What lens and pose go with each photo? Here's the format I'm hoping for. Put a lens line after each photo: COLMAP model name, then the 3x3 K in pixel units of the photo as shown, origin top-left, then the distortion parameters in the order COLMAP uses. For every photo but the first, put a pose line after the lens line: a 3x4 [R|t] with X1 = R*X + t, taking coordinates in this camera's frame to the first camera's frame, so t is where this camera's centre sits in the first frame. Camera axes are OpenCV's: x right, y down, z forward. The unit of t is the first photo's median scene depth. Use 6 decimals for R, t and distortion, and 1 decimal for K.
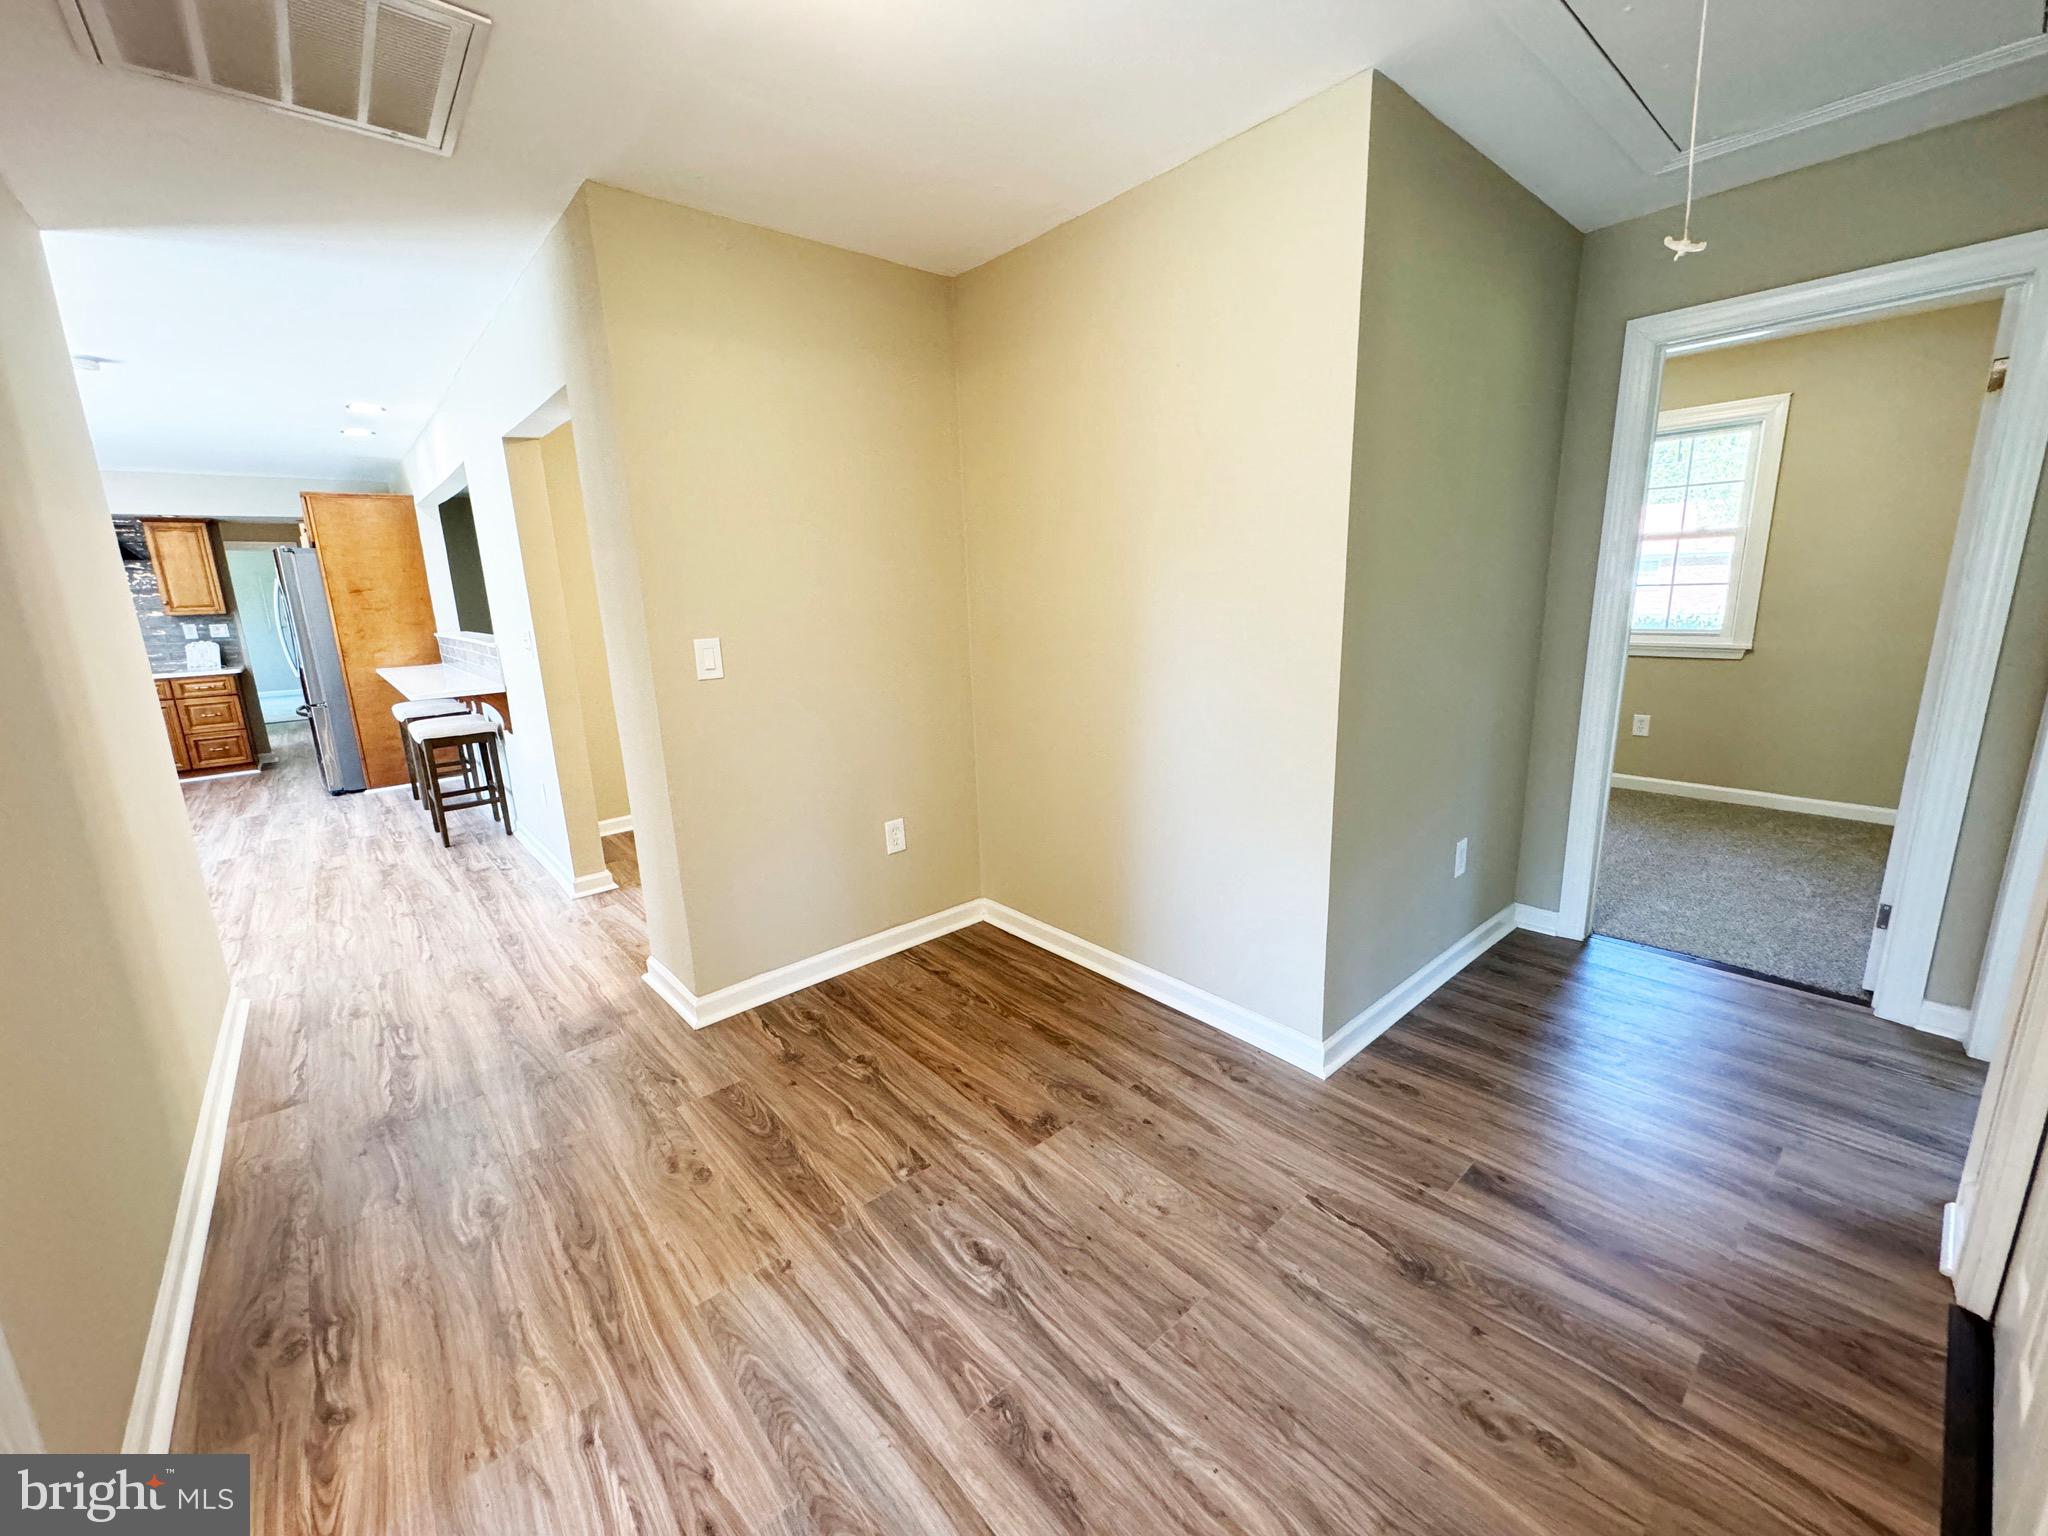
lens RADIAL K [[817.4, 0, 1026.3], [0, 817.4, 765.7], [0, 0, 1]] dist [-0.002164, -0.000101]
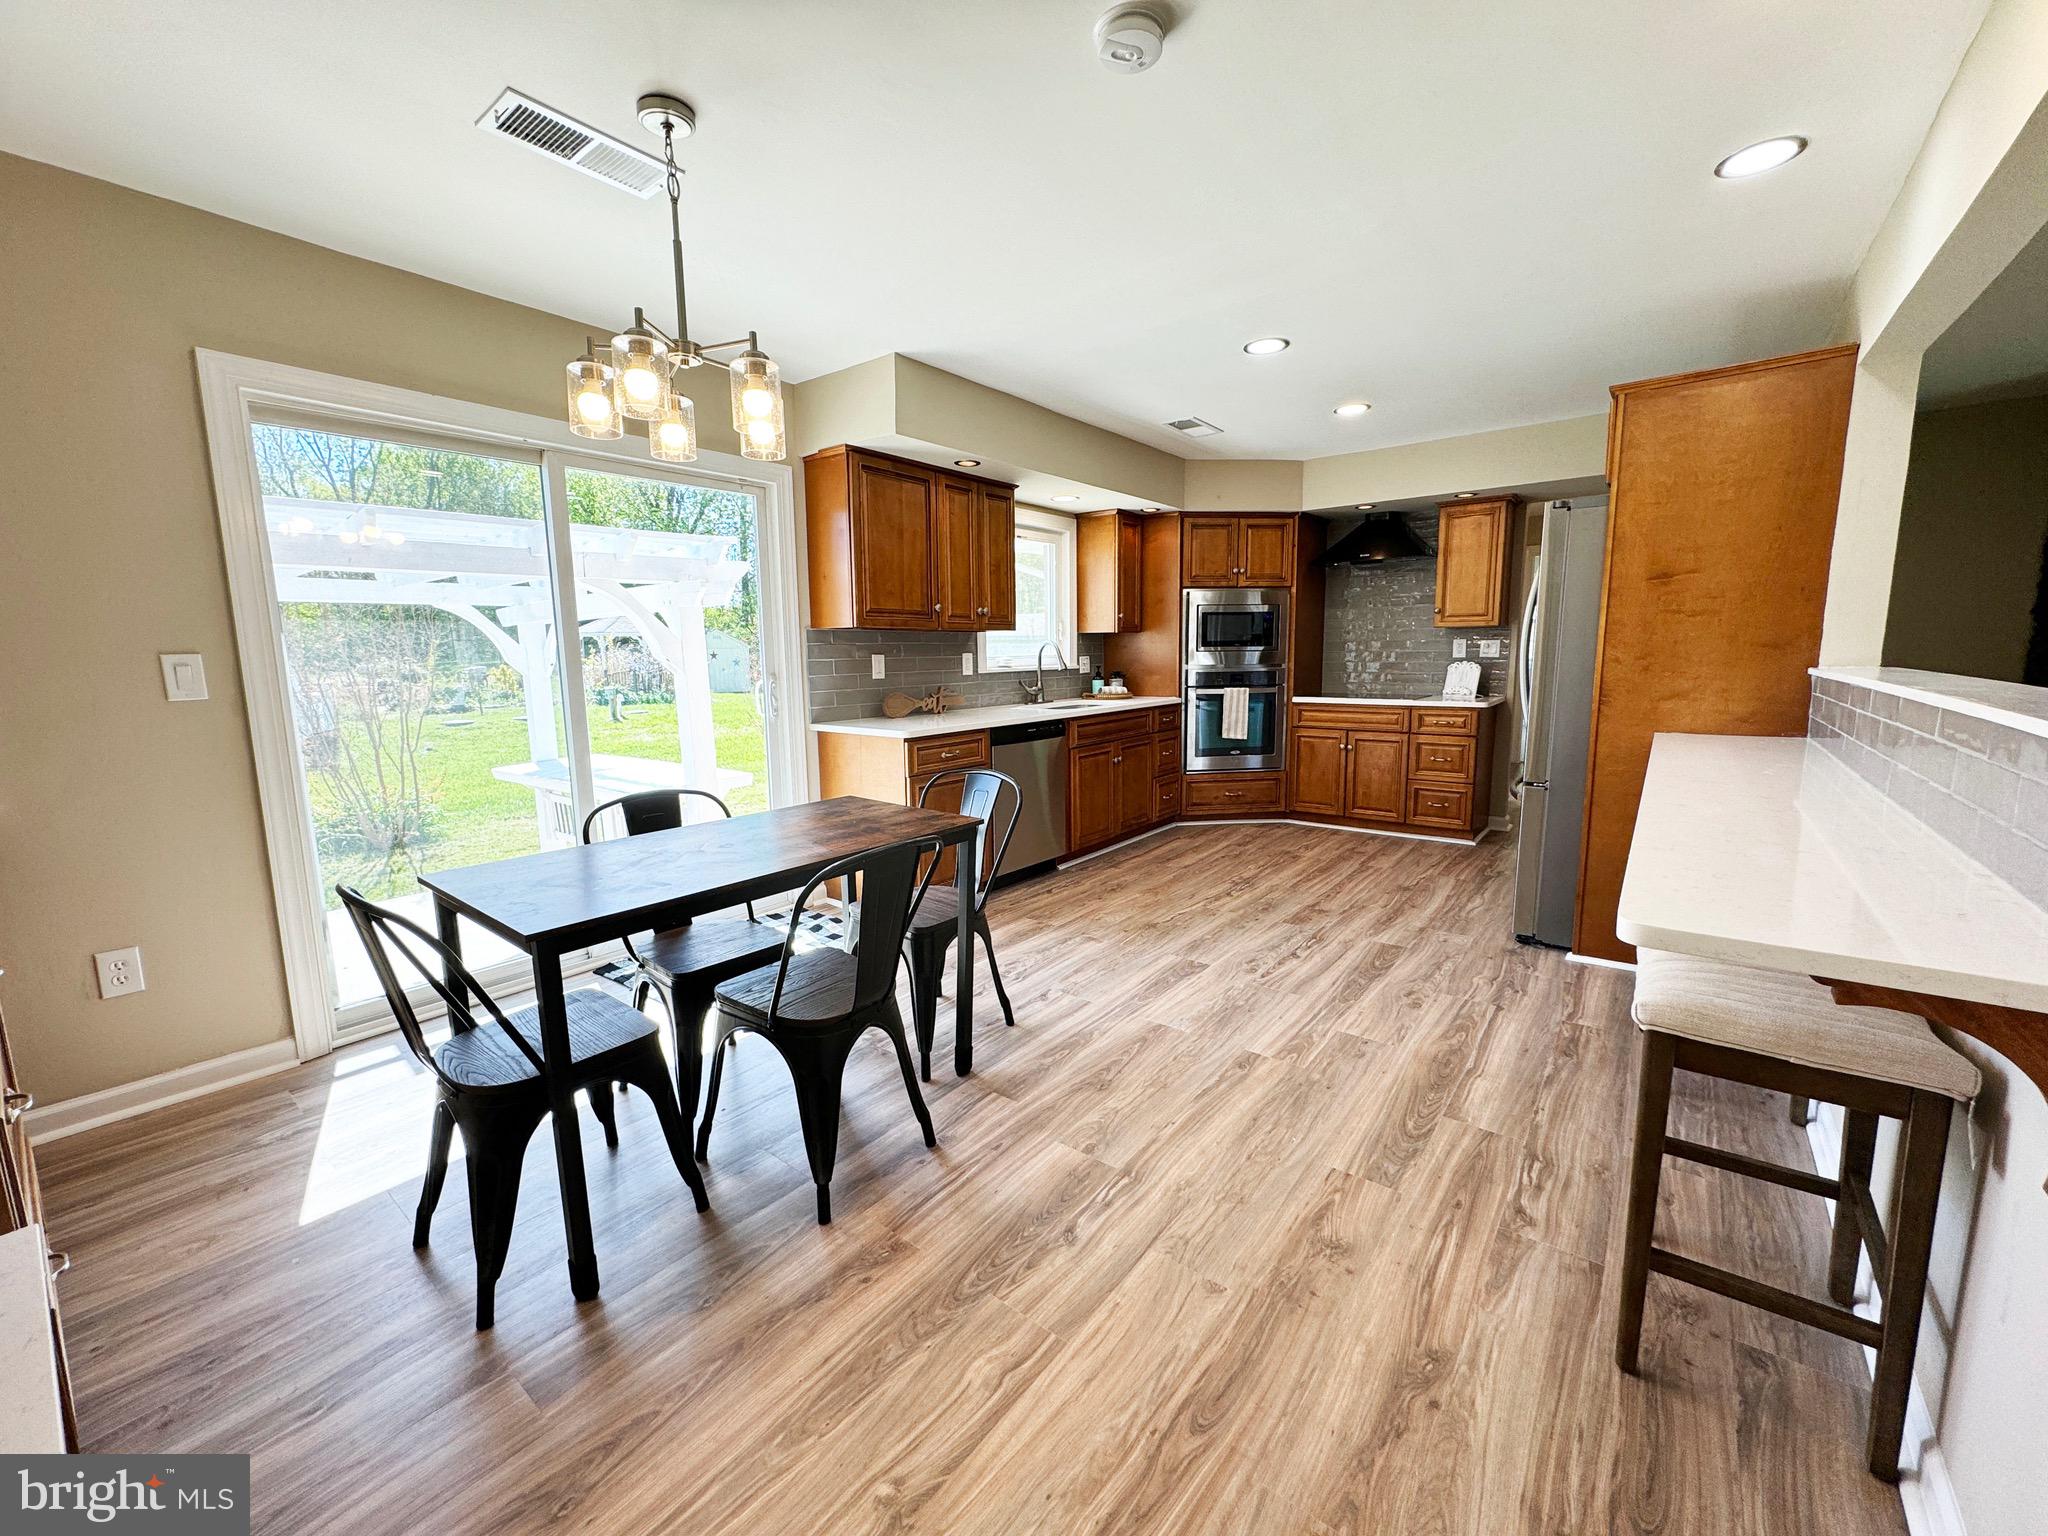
lens RADIAL K [[817.4, 0, 1026.3], [0, 817.4, 765.7], [0, 0, 1]] dist [-0.002164, -0.000101]
pose [[0.187448, 0.168624, -0.967693, -0.385430], [-0.200995, 0.970895, 0.130248, -0.086886], [0.961491, 0.170087, 0.215885, 0.529953]]
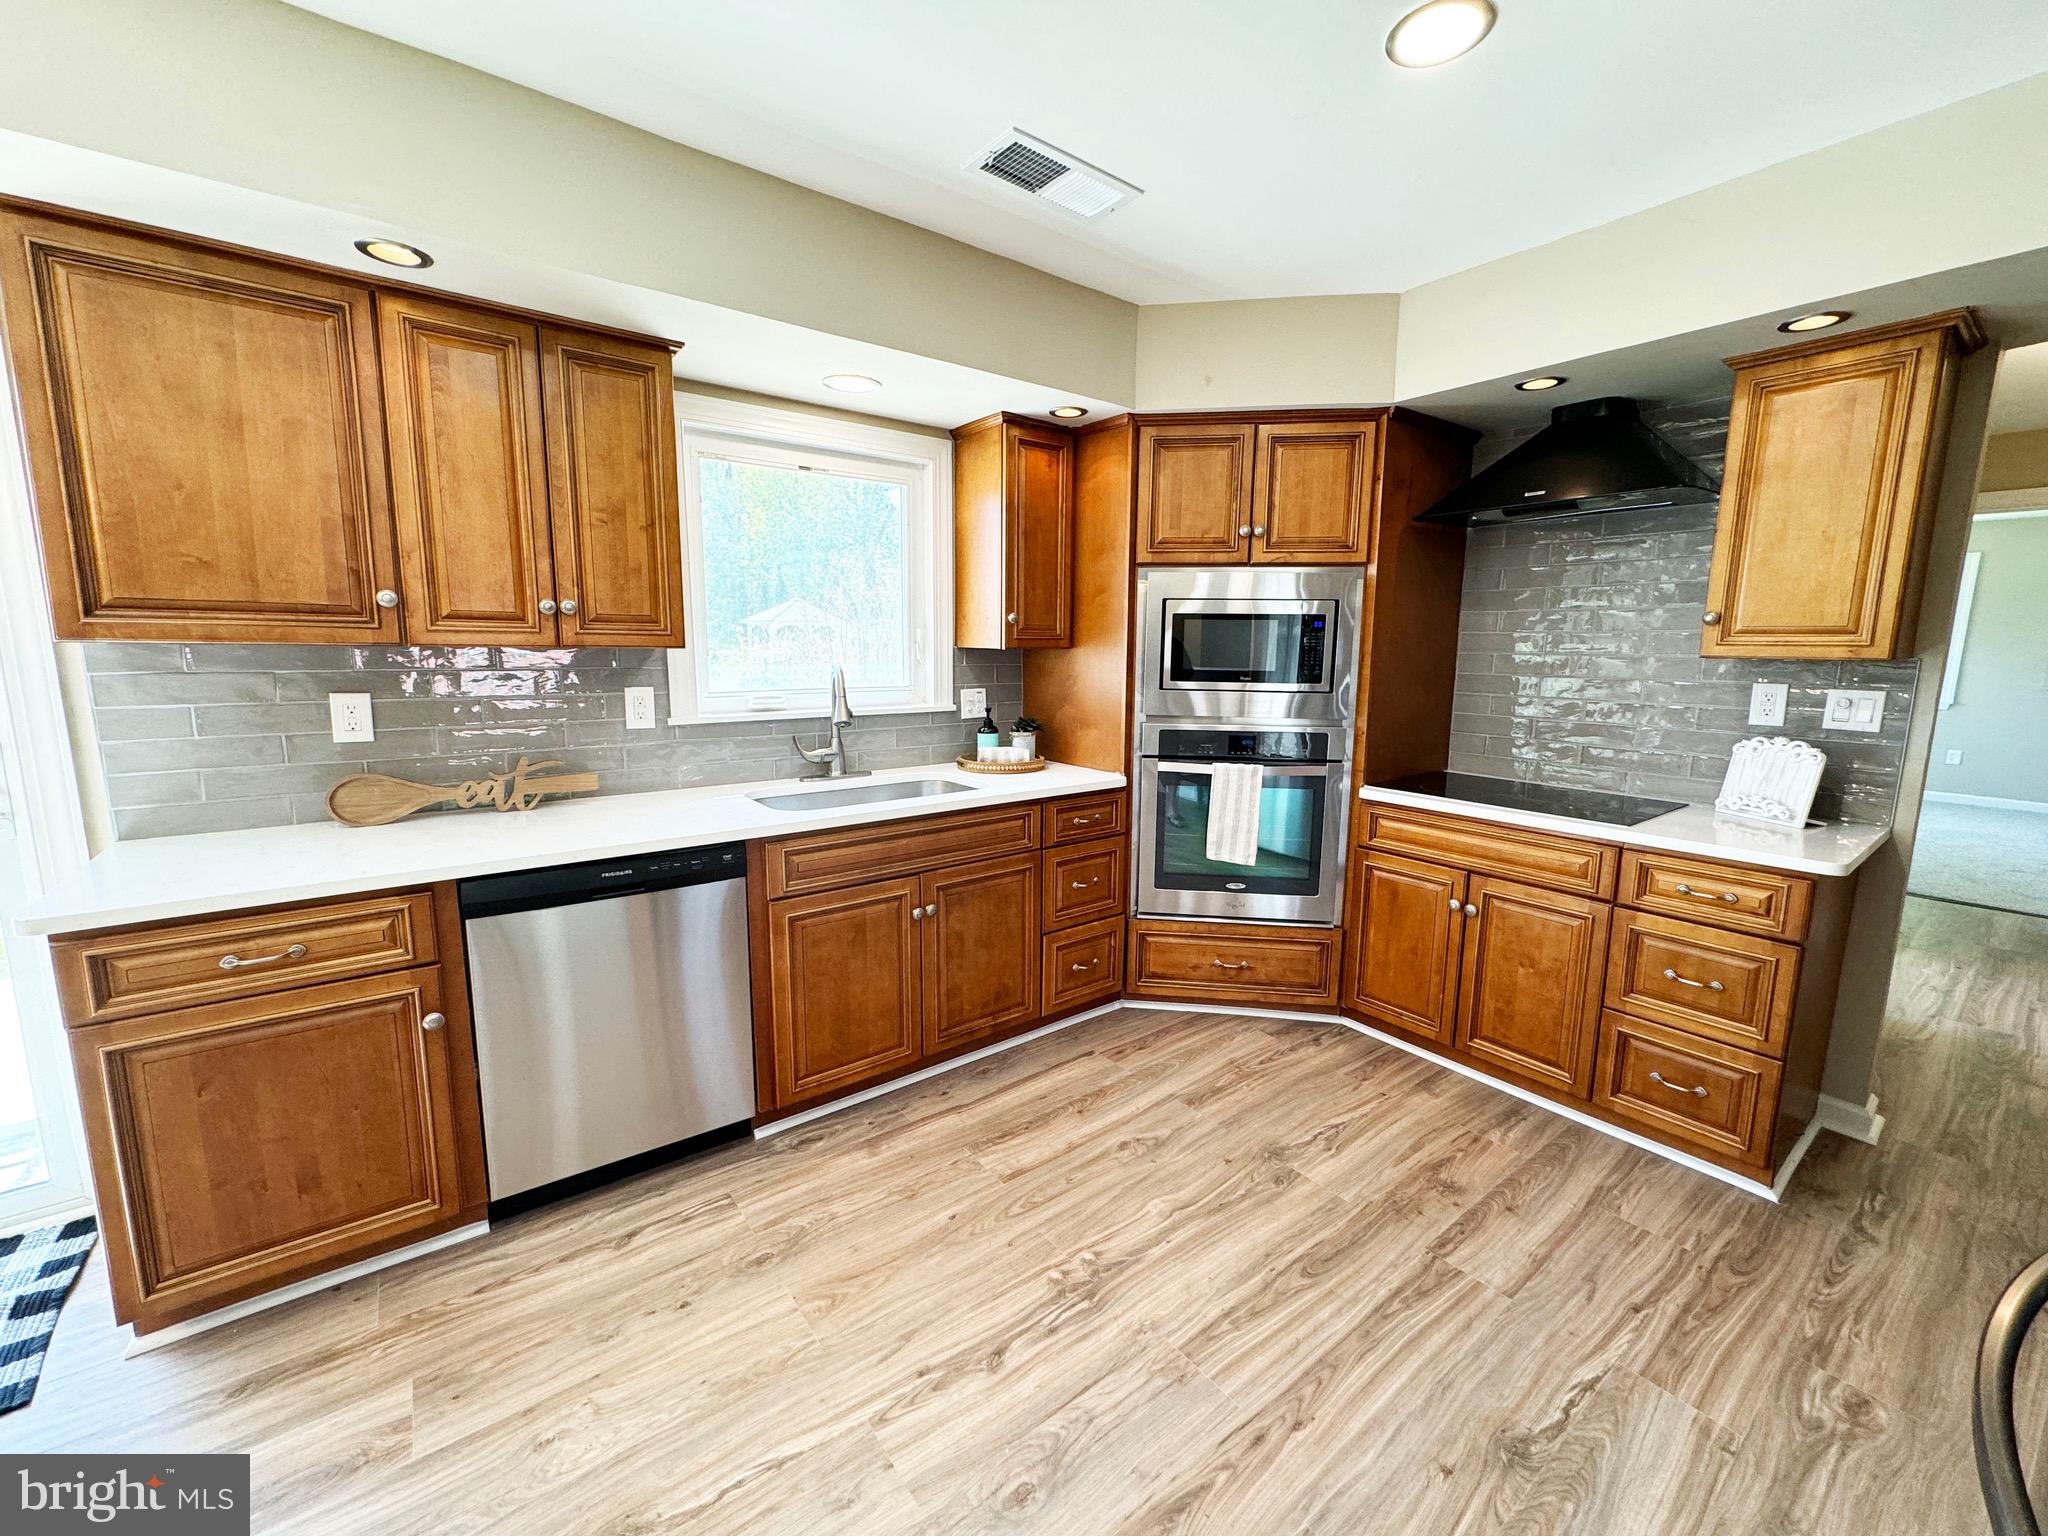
lens RADIAL K [[817.4, 0, 1026.3], [0, 817.4, 765.7], [0, 0, 1]] dist [-0.002164, -0.000101]
pose [[-0.067442, 0.181275, -0.981117, -0.777395], [-0.218793, 0.956733, 0.191810, -0.161013], [0.973438, 0.227598, -0.024863, 0.832867]]
